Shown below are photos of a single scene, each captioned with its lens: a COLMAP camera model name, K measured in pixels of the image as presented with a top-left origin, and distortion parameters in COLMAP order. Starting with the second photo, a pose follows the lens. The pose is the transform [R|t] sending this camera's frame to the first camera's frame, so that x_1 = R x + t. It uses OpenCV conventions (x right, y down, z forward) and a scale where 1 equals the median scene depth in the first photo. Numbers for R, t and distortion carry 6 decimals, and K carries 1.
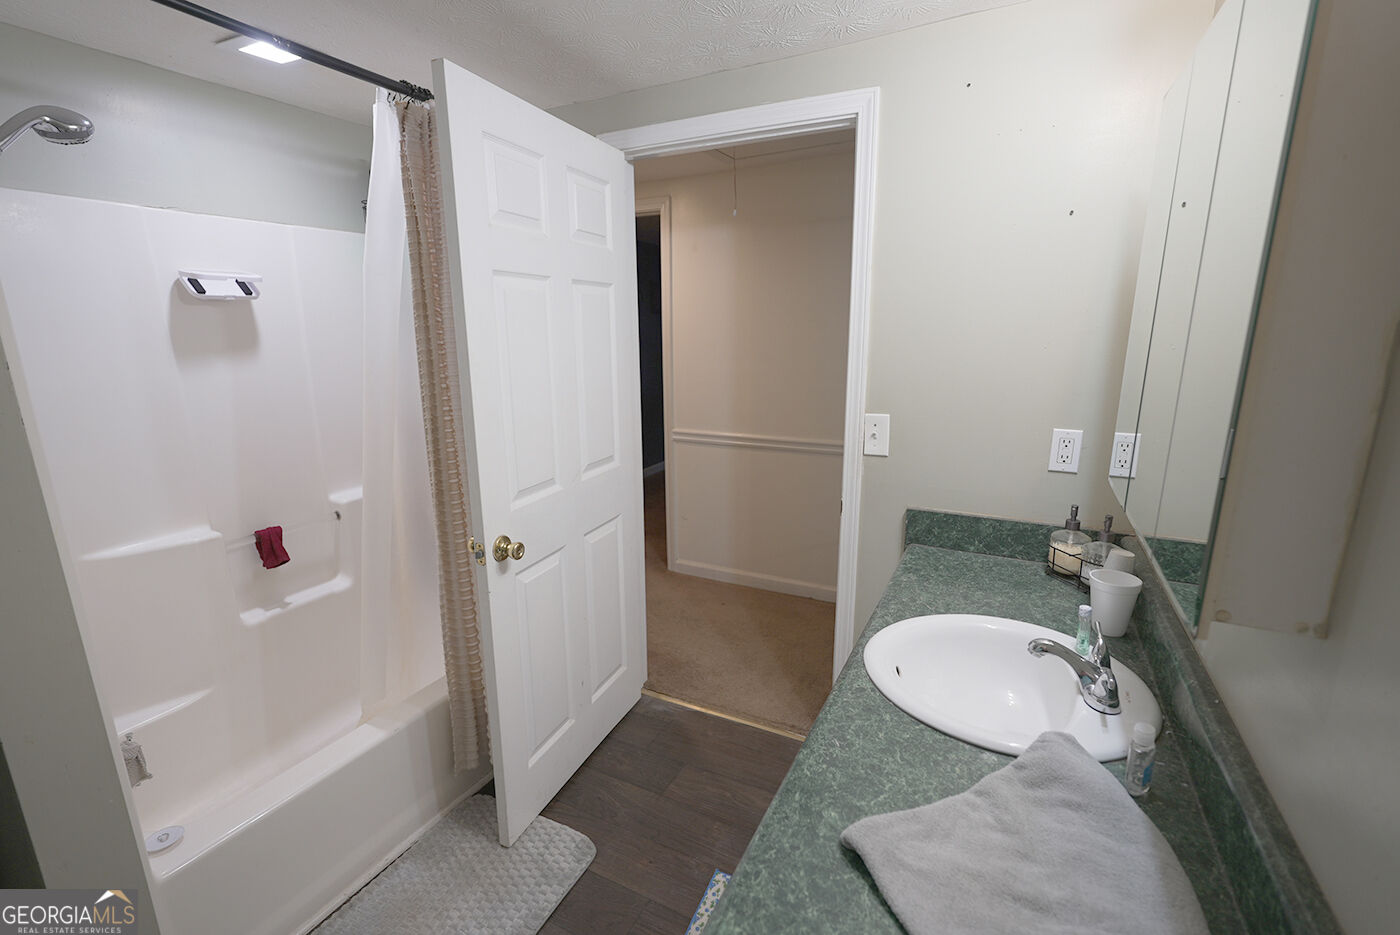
lens RADIAL K [[623.6, 0, 699.2], [0, 623.6, 470.9], [0, 0, 1]] dist [-0.005079, 0.000384]
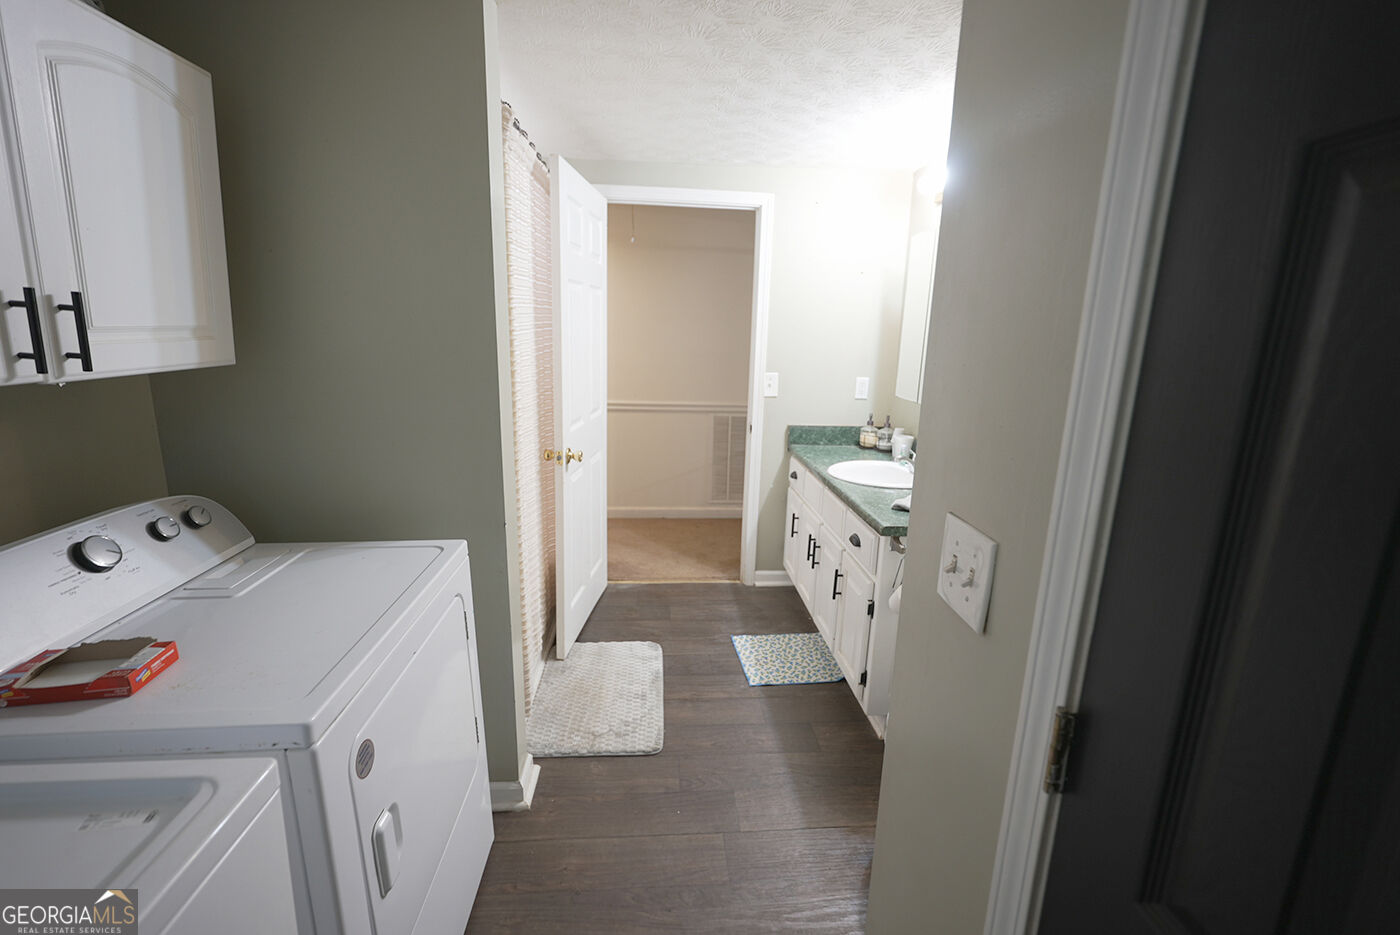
lens RADIAL K [[623.6, 0, 704.3], [0, 623.6, 463.0], [0, 0, 1]] dist [-0.005079, 0.000384]
pose [[0.851718, -0.081642, 0.517601, -0.839590], [0.082403, 0.996366, 0.021563, 0.112557], [-0.517481, 0.024286, 0.855350, -0.426903]]
